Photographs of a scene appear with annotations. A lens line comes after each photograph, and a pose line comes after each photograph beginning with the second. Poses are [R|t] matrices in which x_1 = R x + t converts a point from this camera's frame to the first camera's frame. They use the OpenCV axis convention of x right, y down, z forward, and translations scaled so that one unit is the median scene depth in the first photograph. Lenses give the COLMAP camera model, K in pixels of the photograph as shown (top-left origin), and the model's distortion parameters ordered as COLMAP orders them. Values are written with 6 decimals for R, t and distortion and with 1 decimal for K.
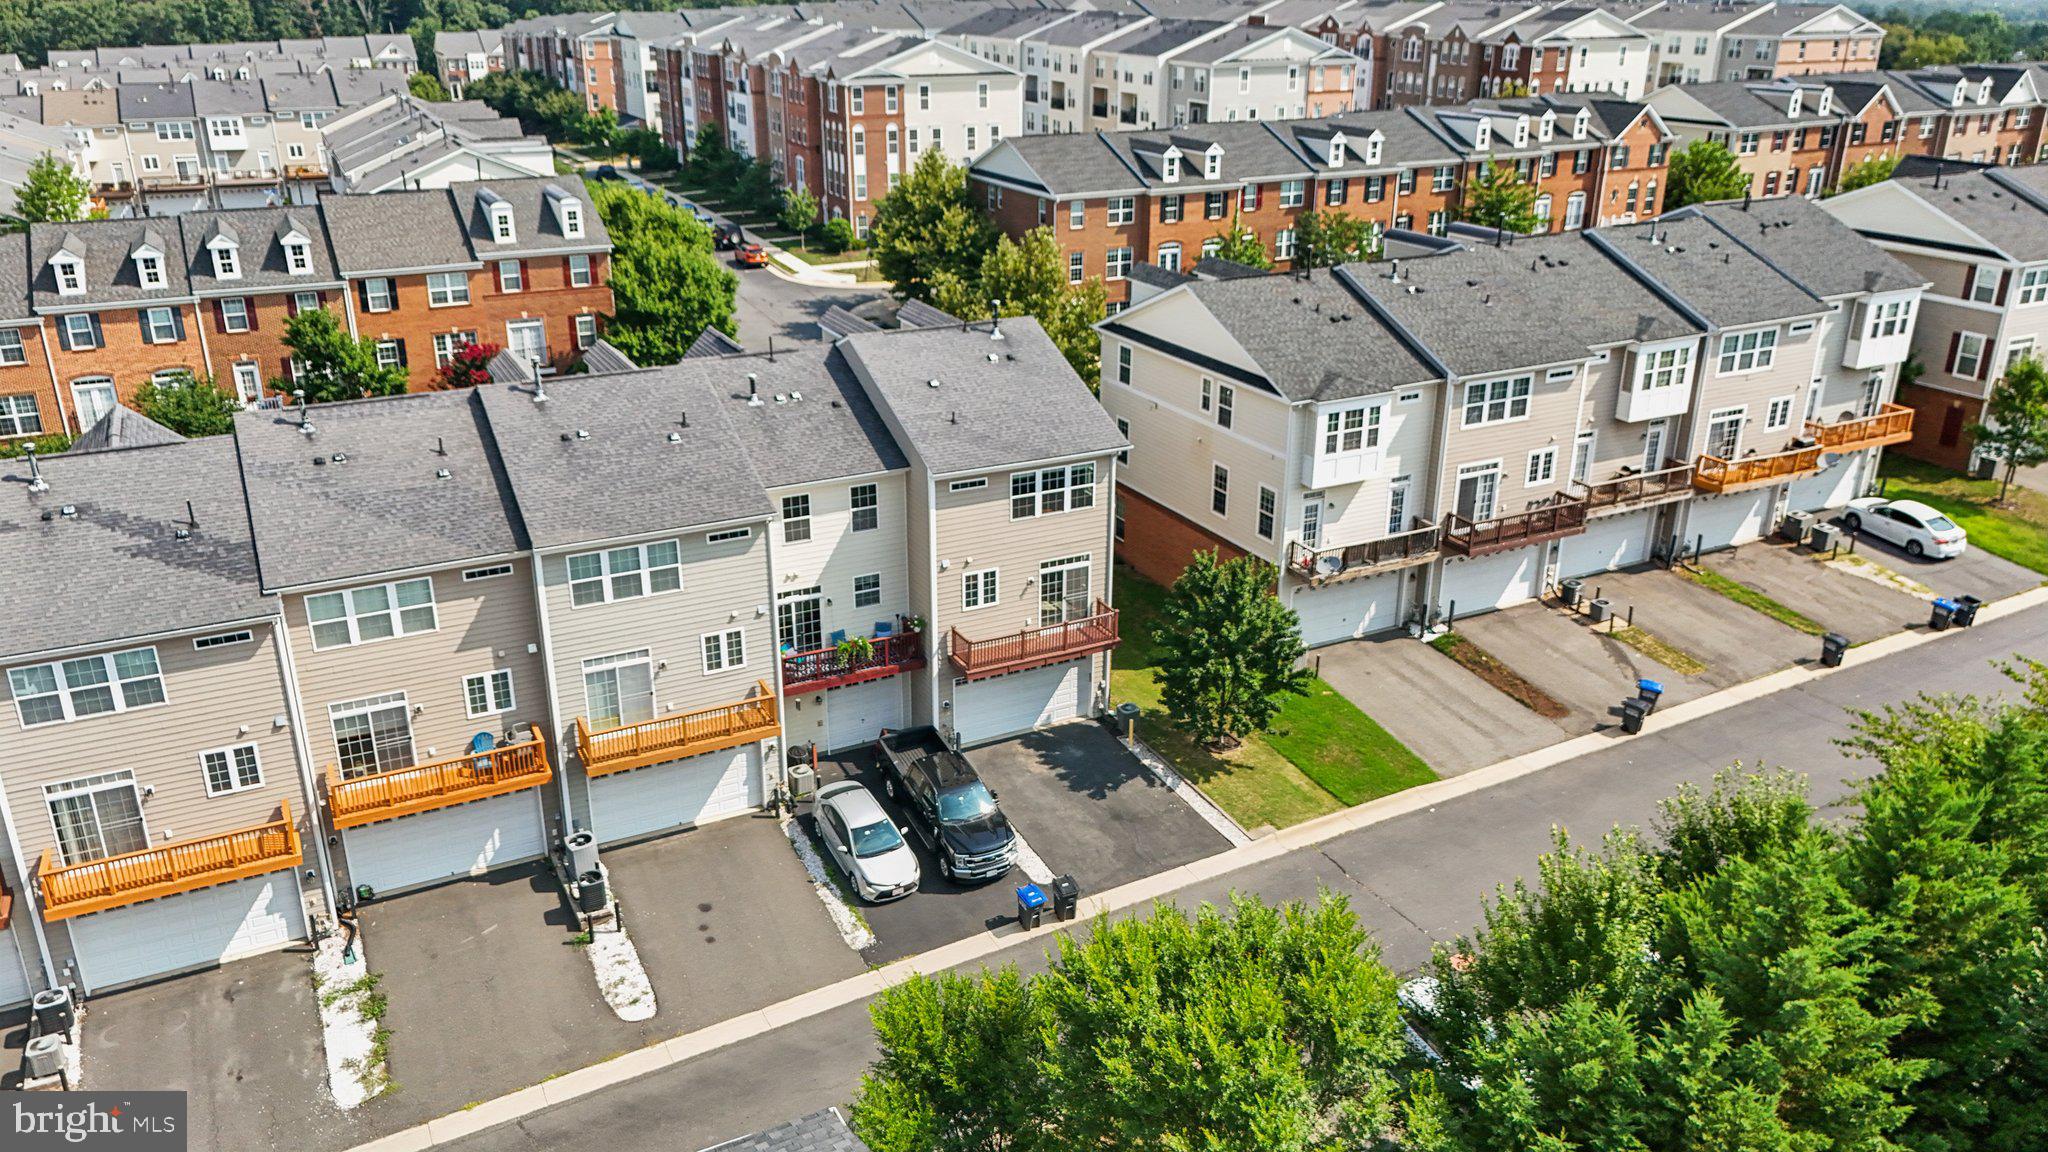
lens RADIAL K [[1506.1, 0, 1024.0], [0, 1506.1, 576.0], [0, 0, 1]] dist [0.066339, -0.061463]
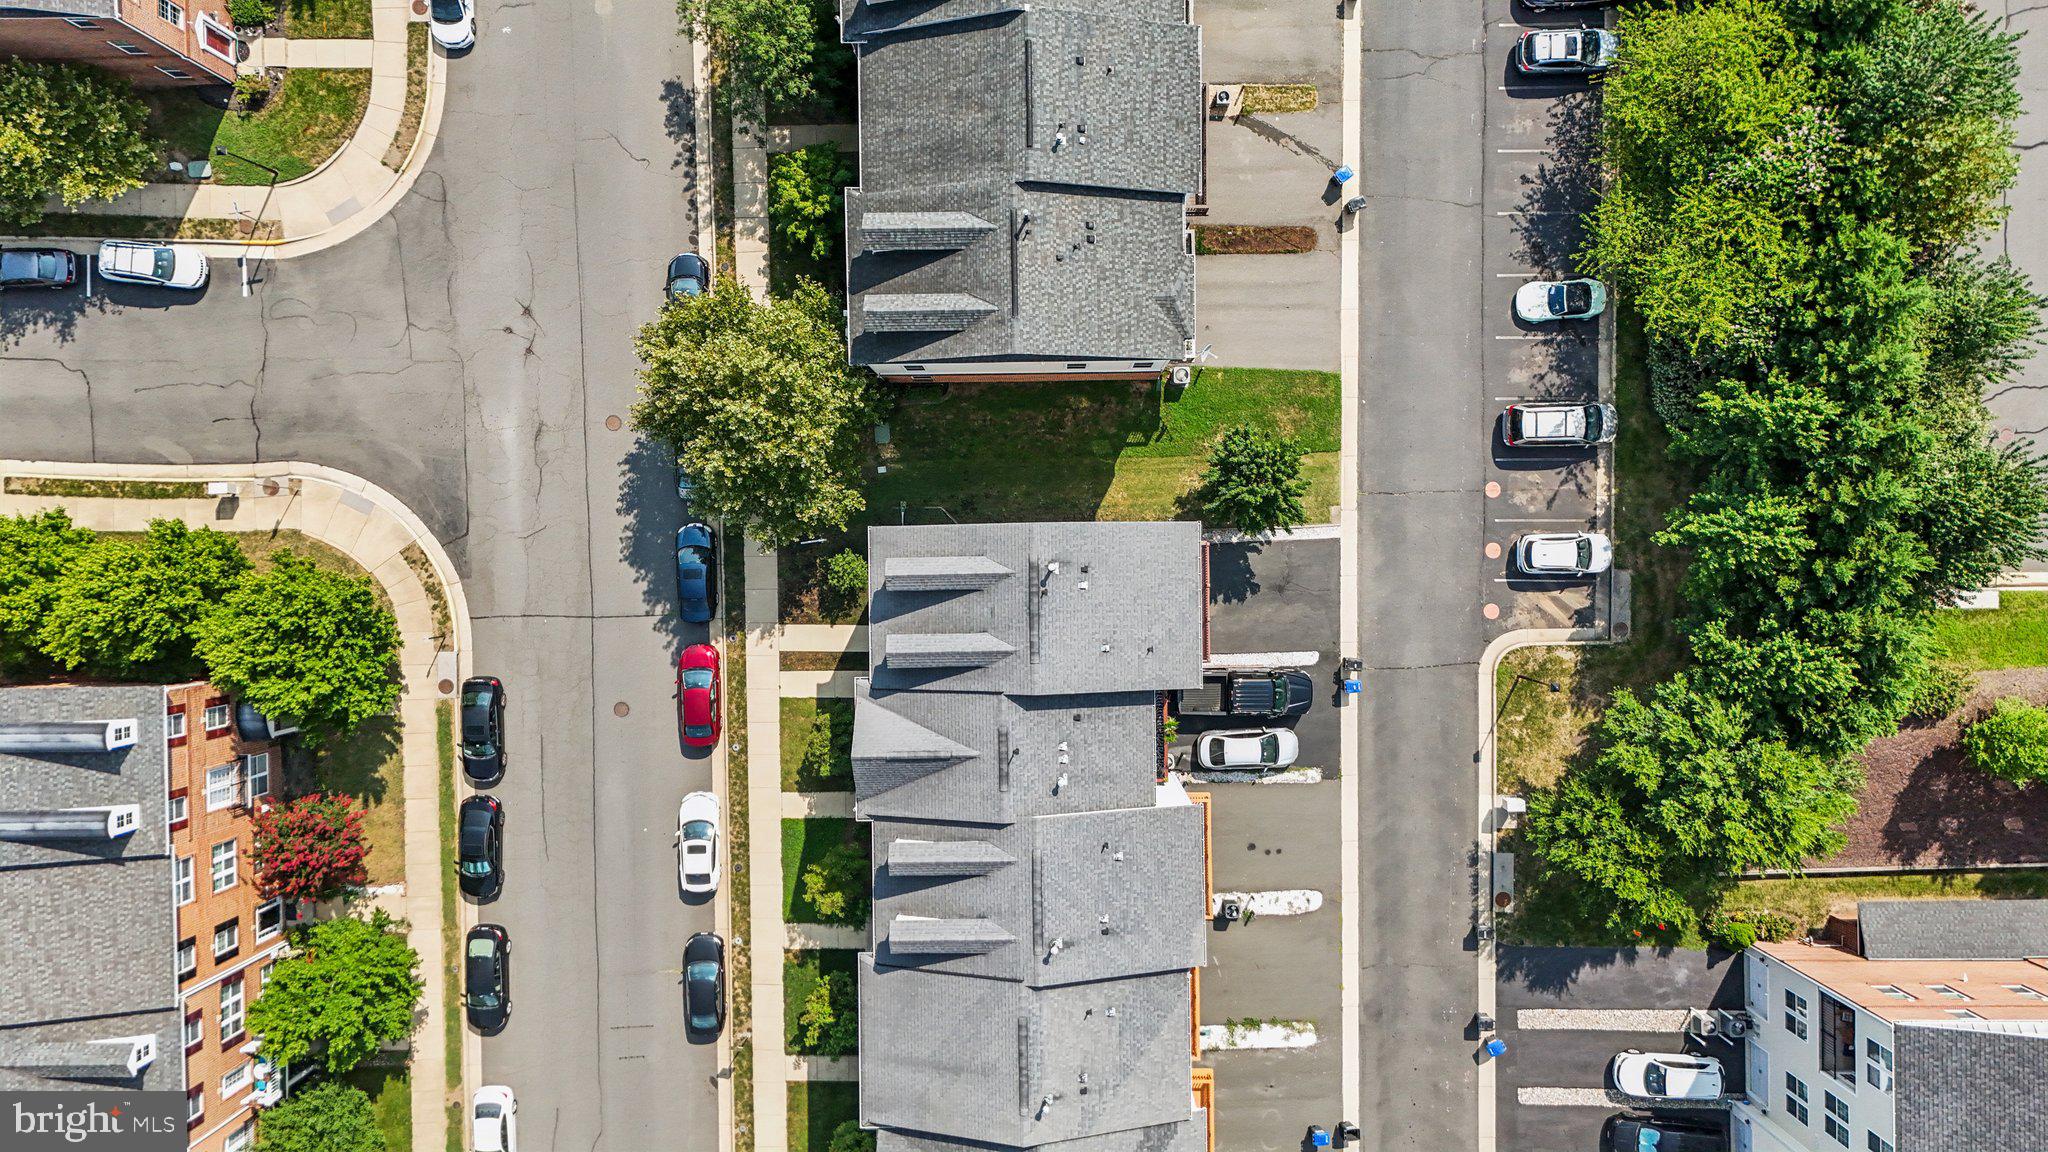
lens RADIAL K [[1506.1, 0, 1024.0], [0, 1506.1, 576.0], [0, 0, 1]] dist [0.066339, -0.061463]
pose [[0.446289, -0.894575, -0.023716, -0.007120], [0.350149, 0.150173, 0.924577, -1.153764], [-0.823542, -0.420933, 0.380255, 0.528341]]
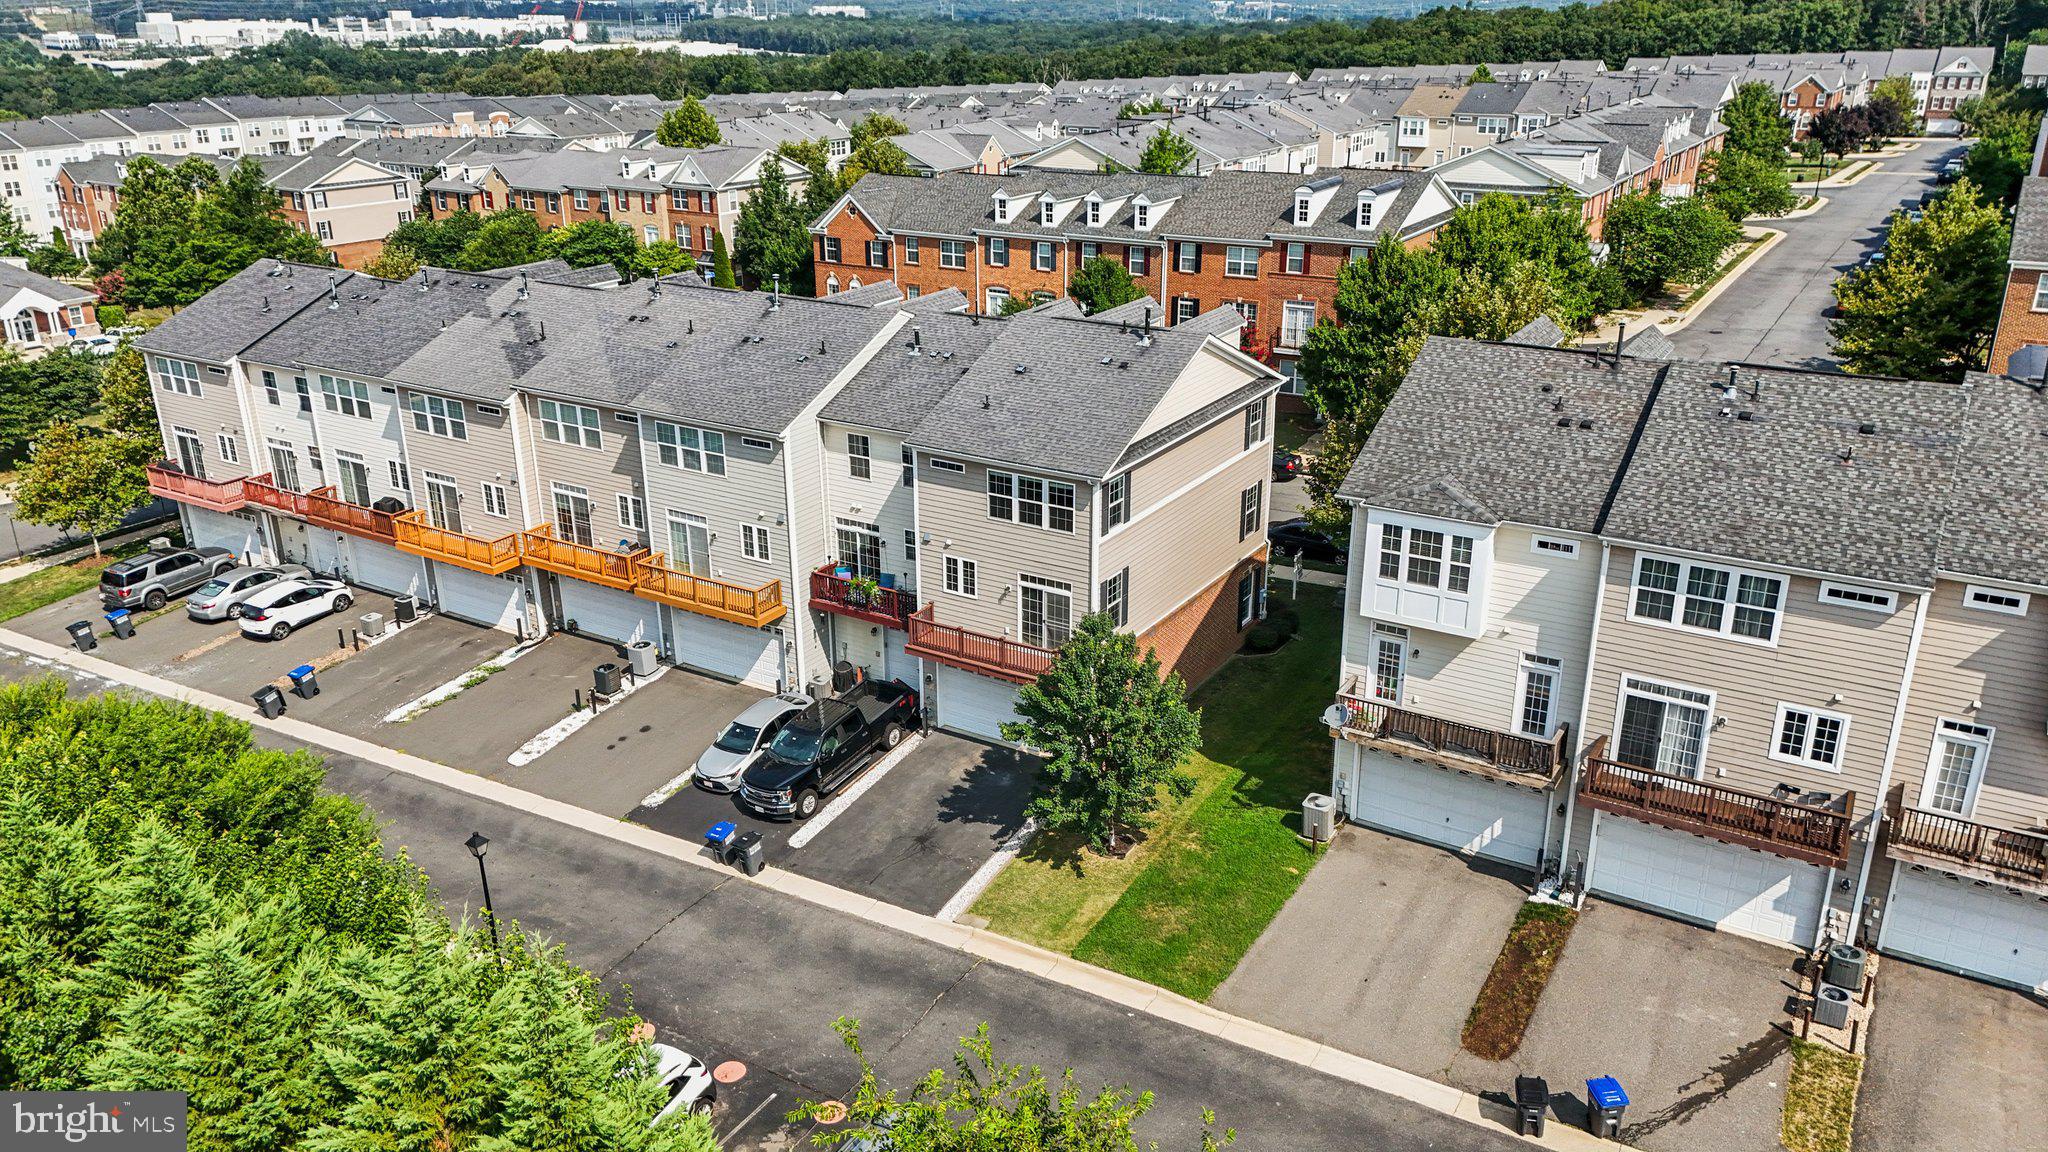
lens RADIAL K [[1506.1, 0, 1024.0], [0, 1506.1, 576.0], [0, 0, 1]] dist [0.066339, -0.061463]
pose [[0.518368, 0.301652, -0.800188, 0.670483], [-0.309257, 0.938515, 0.153459, -0.133474], [0.797279, 0.167916, 0.579785, 0.398563]]
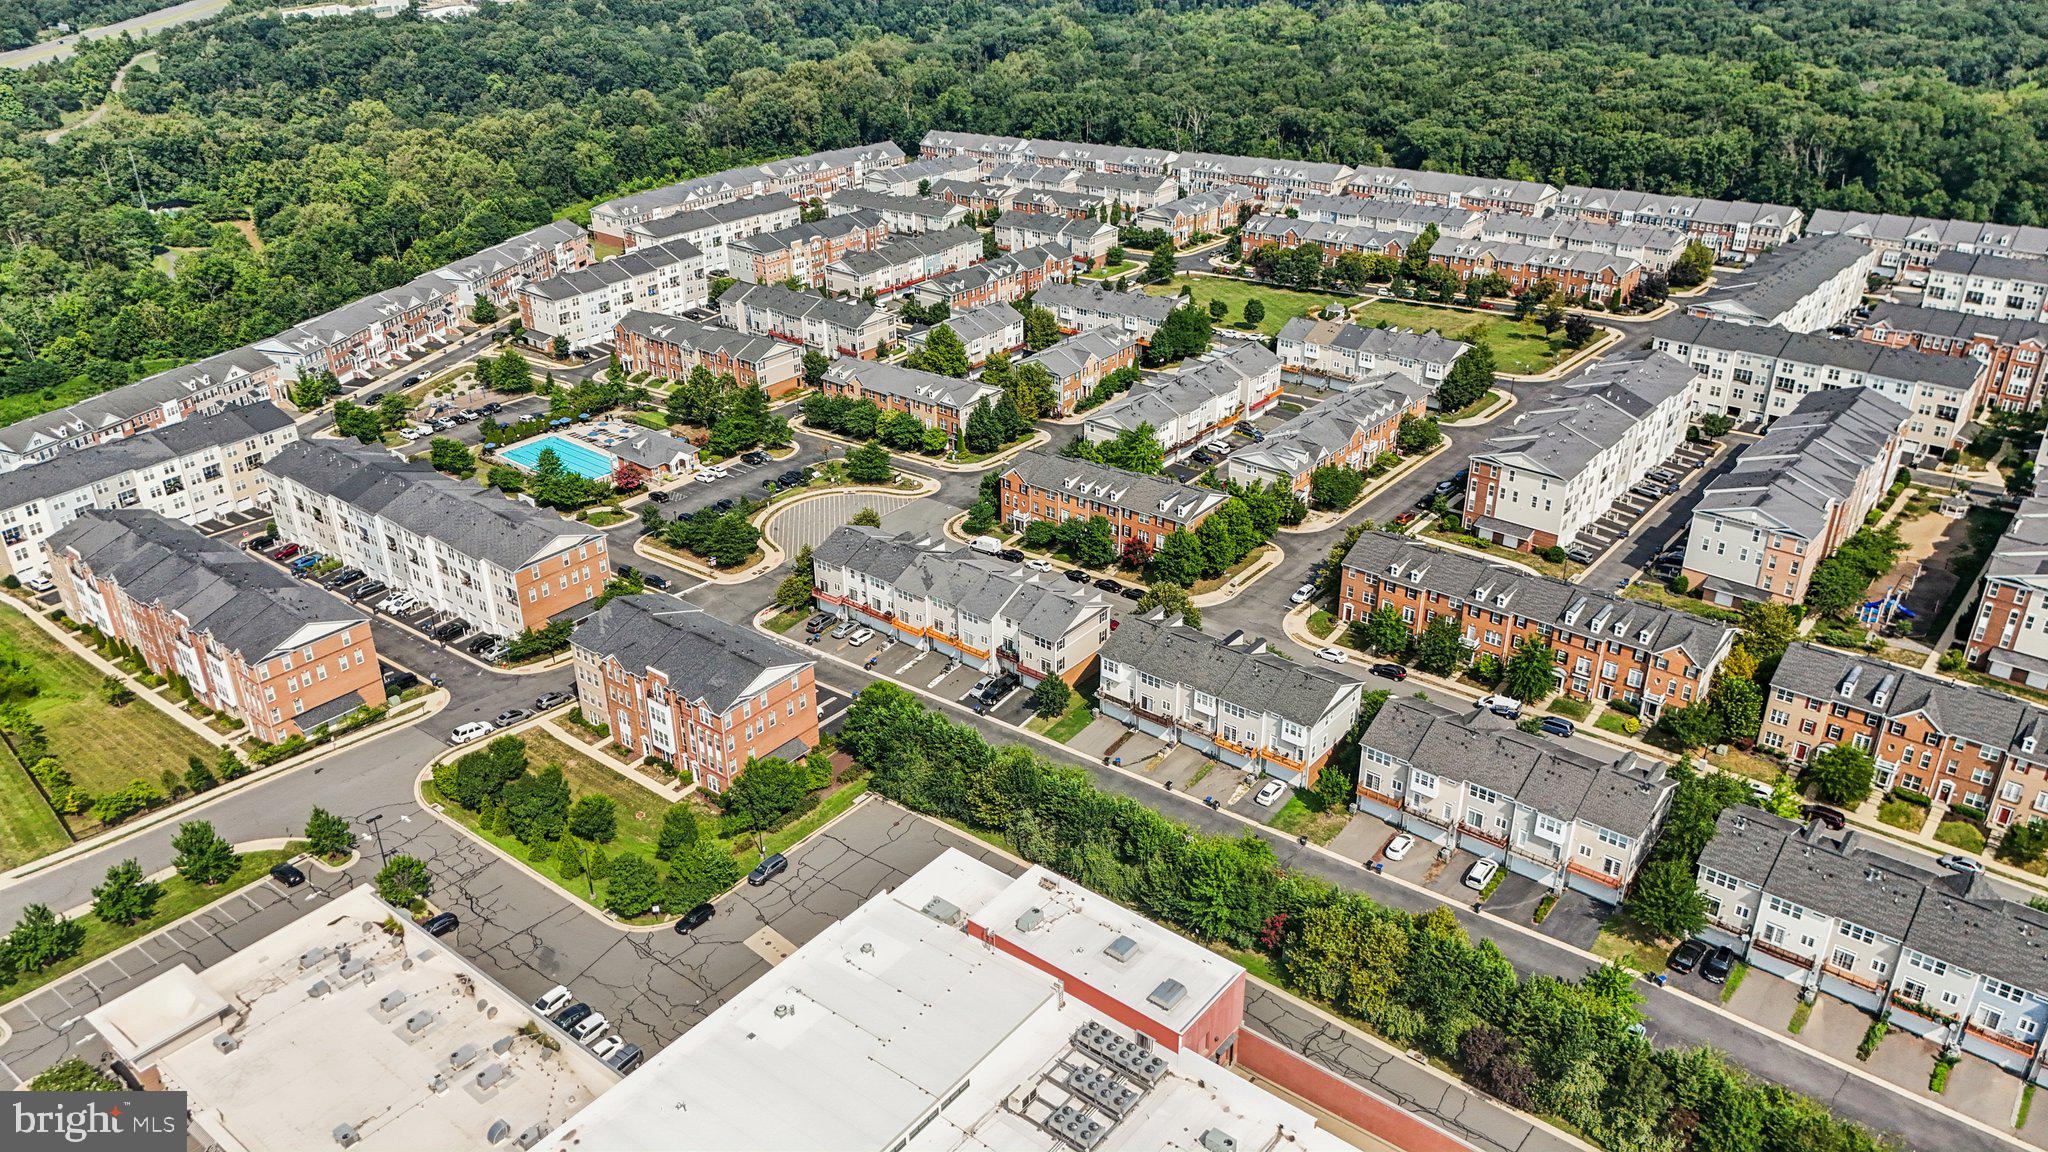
lens RADIAL K [[1506.1, 0, 1024.0], [0, 1506.1, 576.0], [0, 0, 1]] dist [0.066339, -0.061463]
pose [[0.410203, 0.414485, -0.812364, 3.041342], [-0.329576, 0.897929, 0.291723, -1.305216], [0.850361, 0.148070, 0.504938, -1.142569]]
